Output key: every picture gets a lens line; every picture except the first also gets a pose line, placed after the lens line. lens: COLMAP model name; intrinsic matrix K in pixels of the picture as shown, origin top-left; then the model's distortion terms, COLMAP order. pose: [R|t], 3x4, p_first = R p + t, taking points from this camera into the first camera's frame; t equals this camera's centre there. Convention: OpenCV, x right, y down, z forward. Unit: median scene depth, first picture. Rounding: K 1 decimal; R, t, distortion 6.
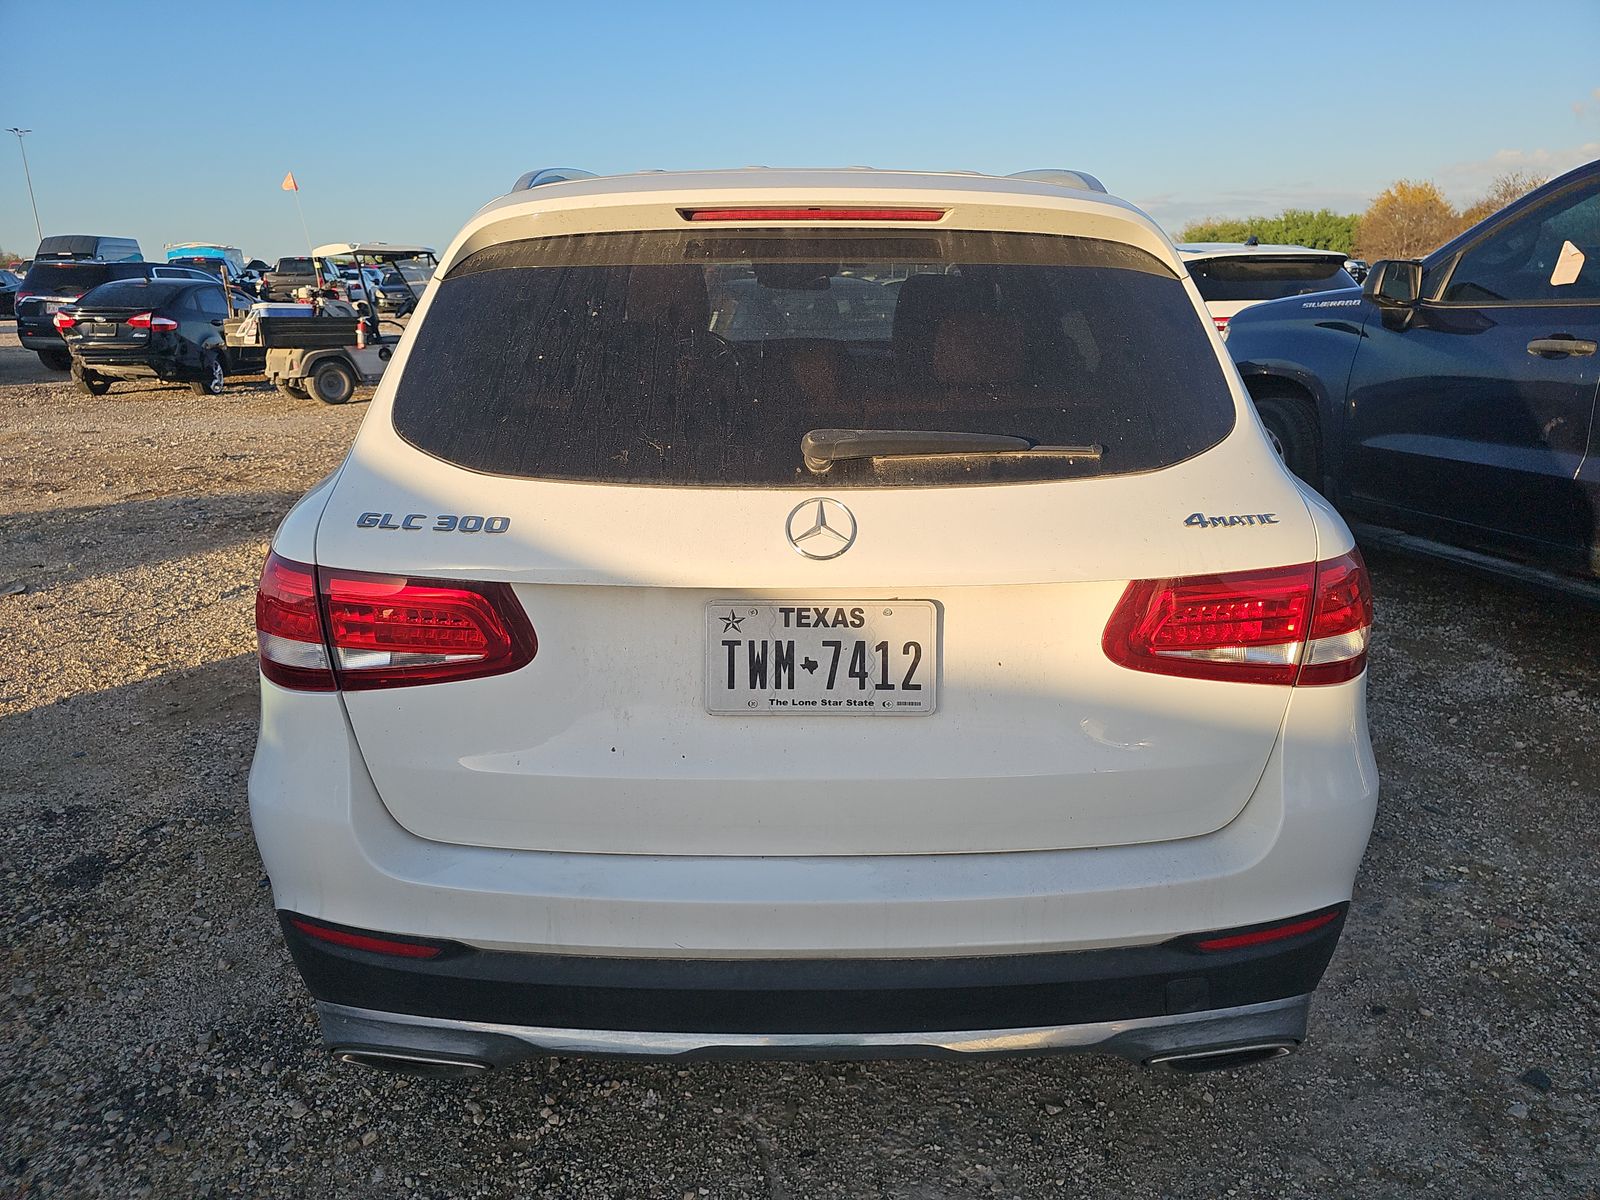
lens RADIAL K [[1076.2, 0, 801.5], [0, 1076.2, 602.3], [0, 0, 1]] dist [-0.007382, -0.005258]
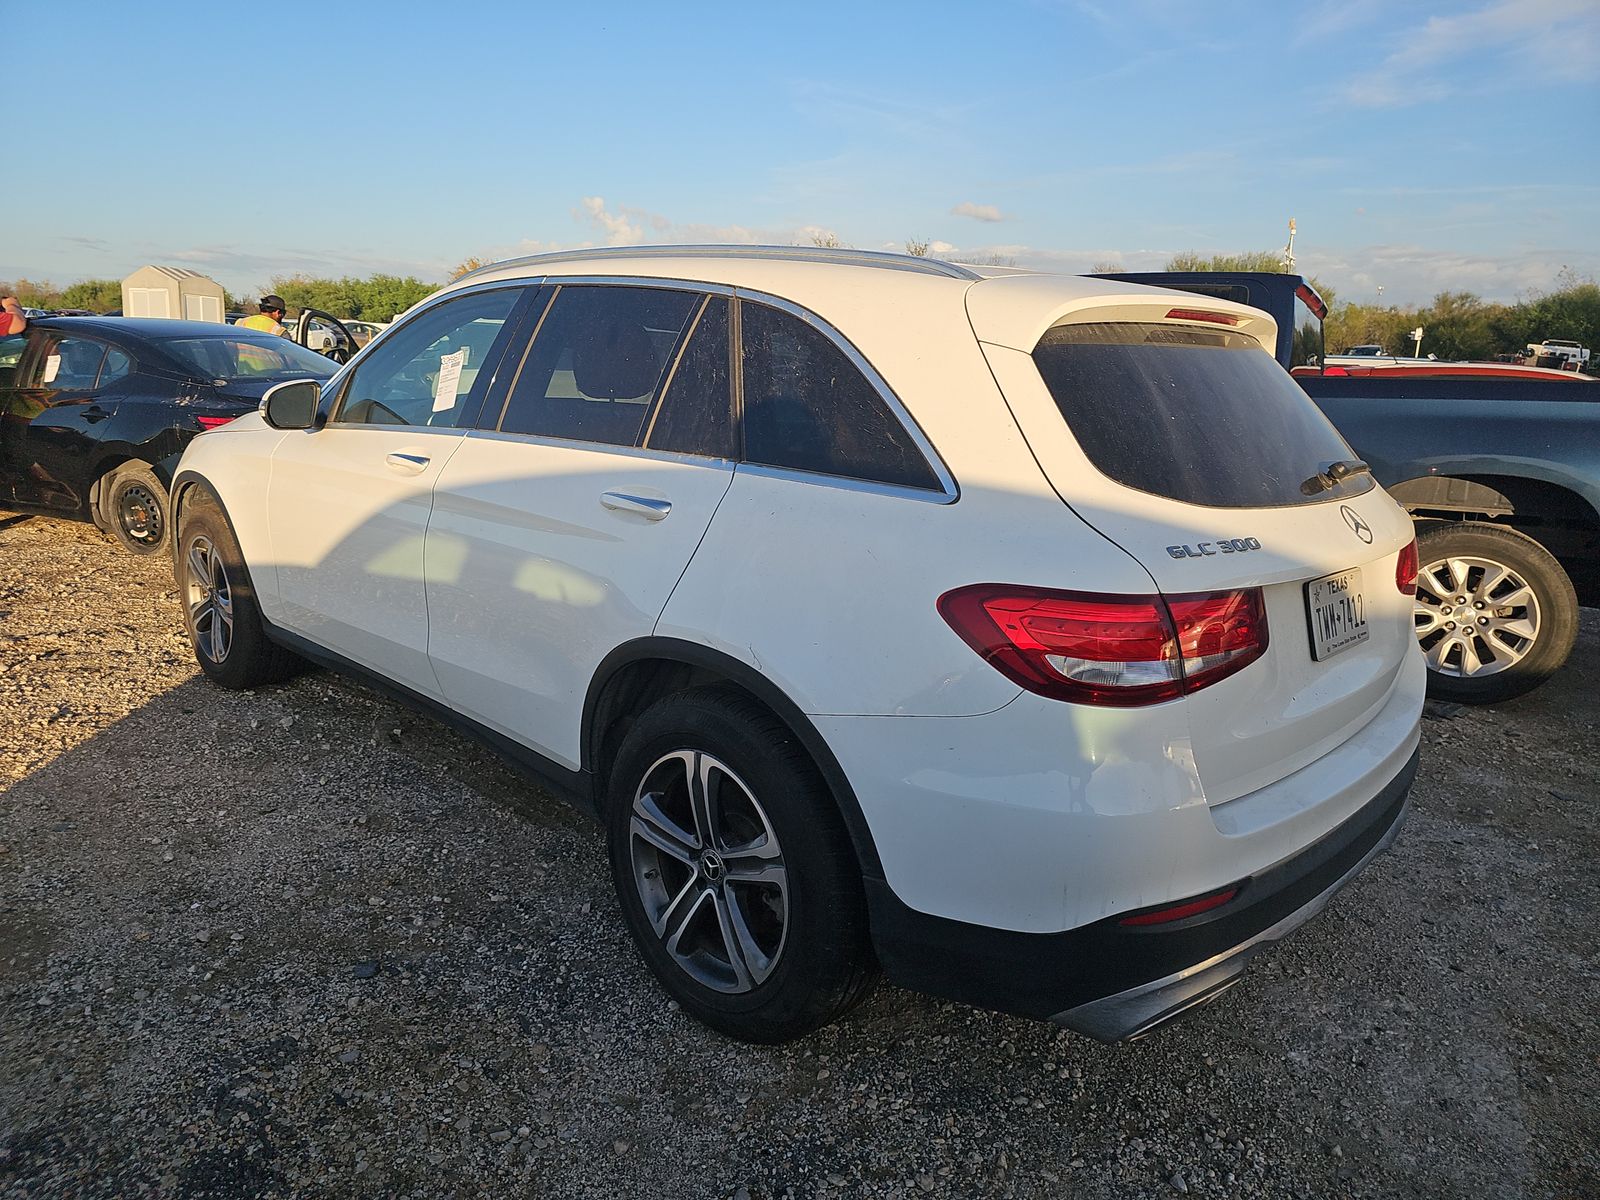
lens RADIAL K [[1076.2, 0, 801.5], [0, 1076.2, 603.0], [0, 0, 1]] dist [-0.007382, -0.005258]
pose [[0.710752, -0.129735, 0.691376, -1.517343], [0.164343, 0.986271, 0.016122, -0.106795], [-0.683976, 0.102164, 0.722315, 0.414367]]
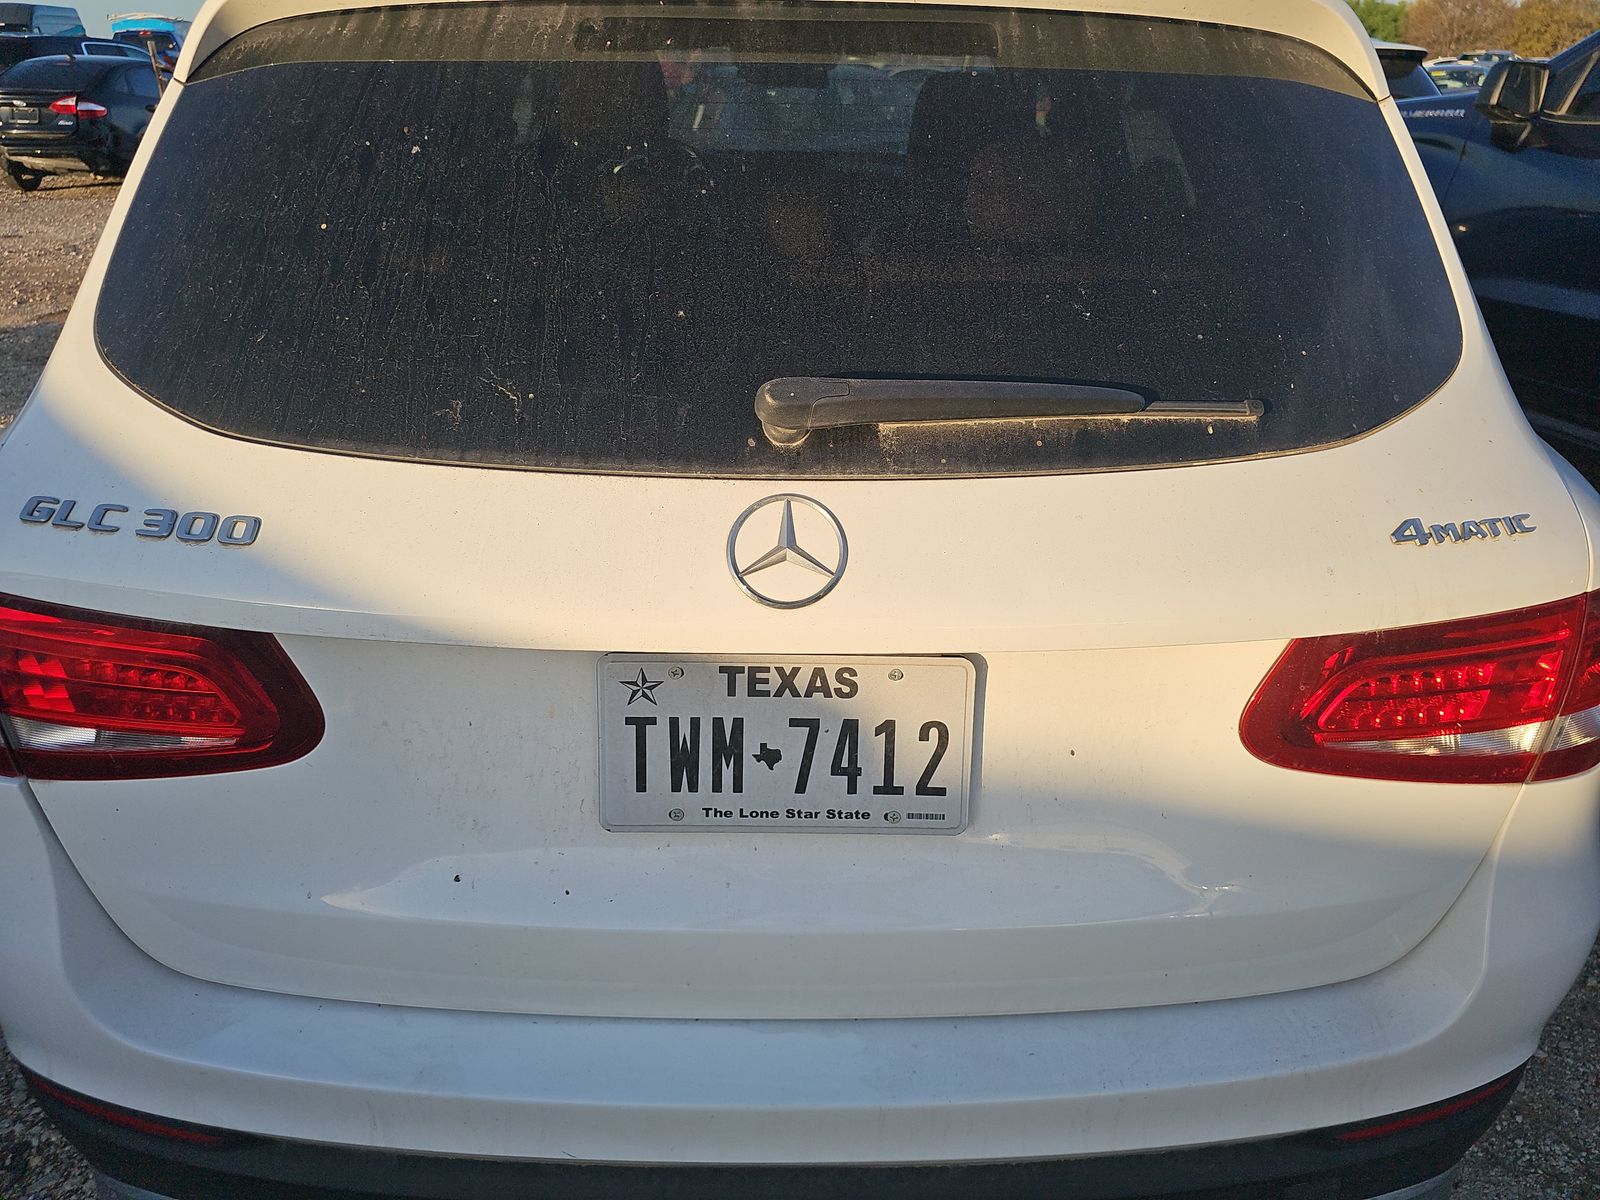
lens RADIAL K [[1076.2, 0, 805.2], [0, 1076.2, 591.7], [0, 0, 1]] dist [-0.007382, -0.005258]
pose [[0.999887, 0.013281, 0.007077, 0.022815], [-0.014259, 0.986453, 0.163425, -0.133257], [-0.004811, -0.163508, 0.986530, 0.391092]]
